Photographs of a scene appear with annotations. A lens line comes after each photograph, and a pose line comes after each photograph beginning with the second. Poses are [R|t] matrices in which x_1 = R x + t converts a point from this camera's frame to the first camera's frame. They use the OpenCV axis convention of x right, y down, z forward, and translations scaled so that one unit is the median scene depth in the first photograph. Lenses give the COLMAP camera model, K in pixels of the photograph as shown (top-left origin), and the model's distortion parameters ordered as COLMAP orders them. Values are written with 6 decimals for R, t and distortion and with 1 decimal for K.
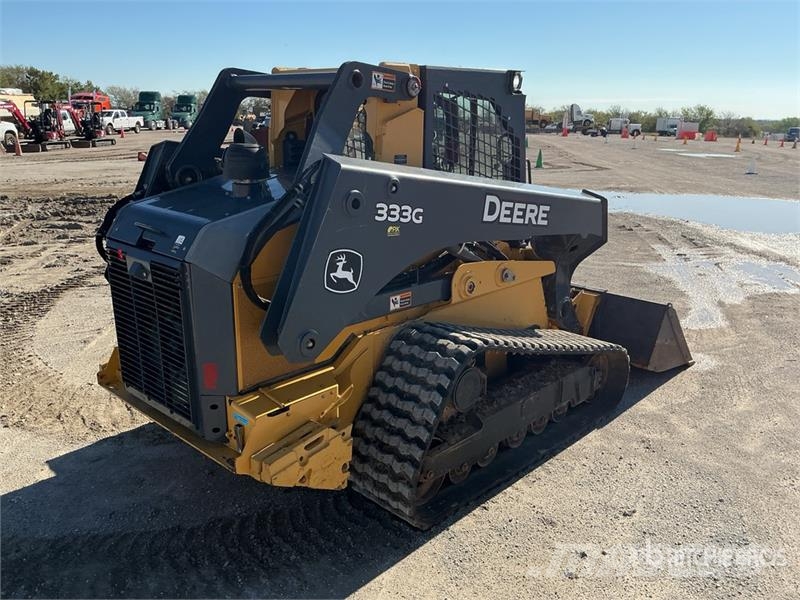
lens RADIAL K [[680.5, 0, 401.1], [0, 680.5, 299.3], [0, 0, 1]] dist [0.114014, -0.264779]
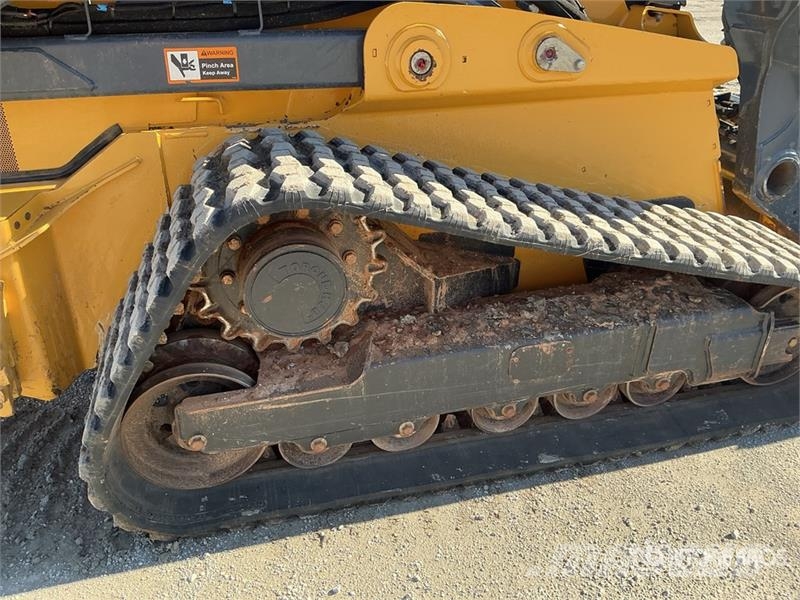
lens RADIAL K [[664.4, 0, 379.0], [0, 664.4, 298.4], [0, 0, 1]] dist [0.116861, -0.241428]
pose [[0.851315, 0.244523, -0.464189, 0.294401], [-0.137471, 0.957801, 0.252426, 0.018805], [0.506324, -0.151082, 0.849005, 0.578765]]
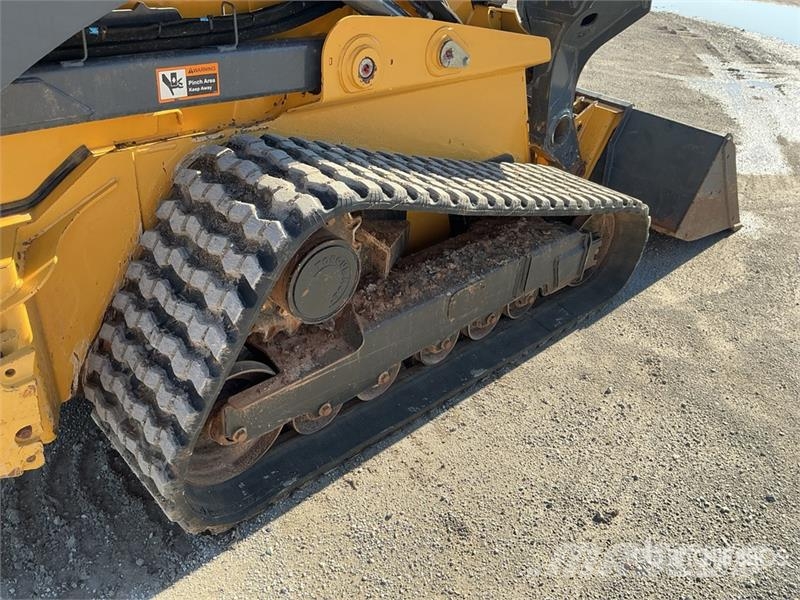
lens RADIAL K [[671.7, 0, 399.3], [0, 671.7, 308.1], [0, 0, 1]] dist [0.114619, -0.224560]
pose [[0.996537, 0.083108, 0.002809, 0.131946], [-0.080423, 0.954649, 0.286664, 0.004248], [0.021142, -0.285897, 0.958027, 0.455720]]
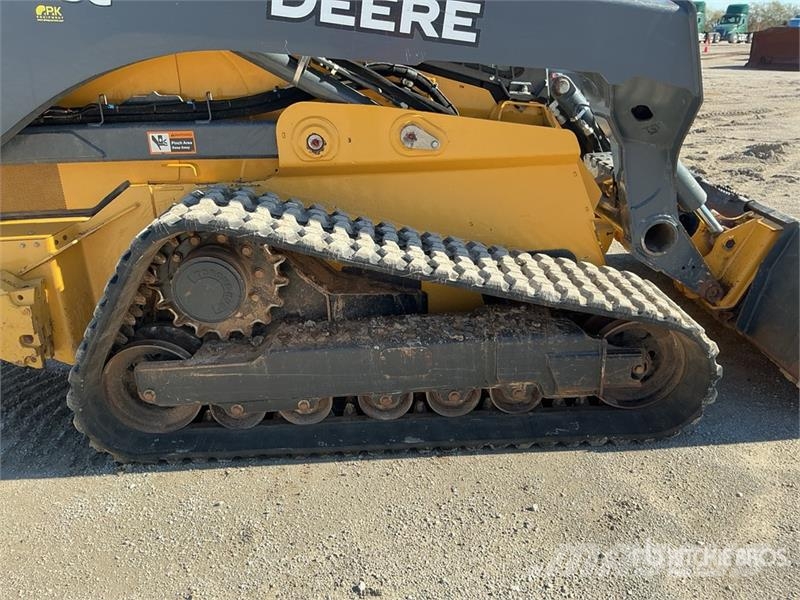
lens RADIAL K [[671.7, 0, 399.3], [0, 671.7, 308.1], [0, 0, 1]] dist [0.114619, -0.224560]
pose [[0.716164, 0.233046, -0.657874, 0.563845], [-0.154455, 0.972154, 0.176237, 0.007335], [0.680627, -0.024603, 0.732217, 0.570171]]
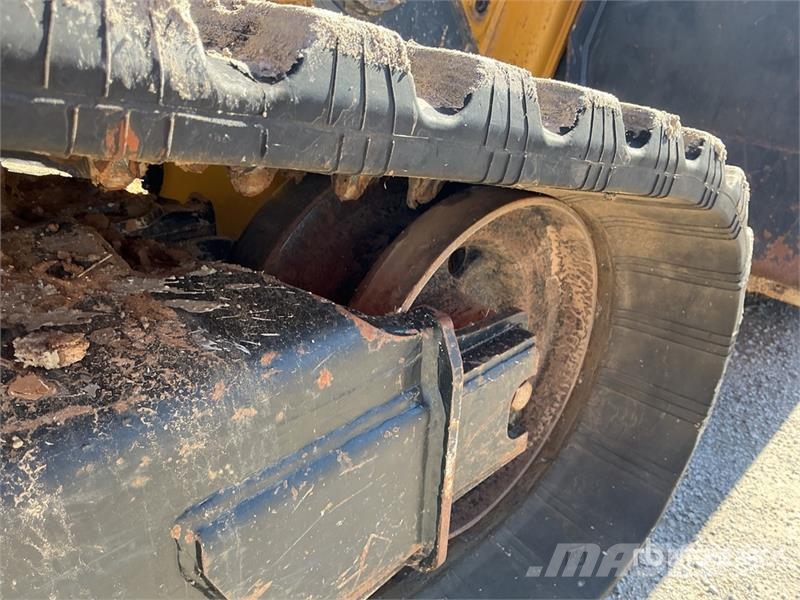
lens RADIAL K [[664.4, 0, 379.0], [0, 664.4, 298.4], [0, 0, 1]] dist [0.116861, -0.241428]
pose [[0.998388, 0.041317, -0.038911, 0.305650], [-0.033174, 0.981106, 0.190604, 0.083670], [0.046051, -0.189006, 0.980896, 1.004023]]
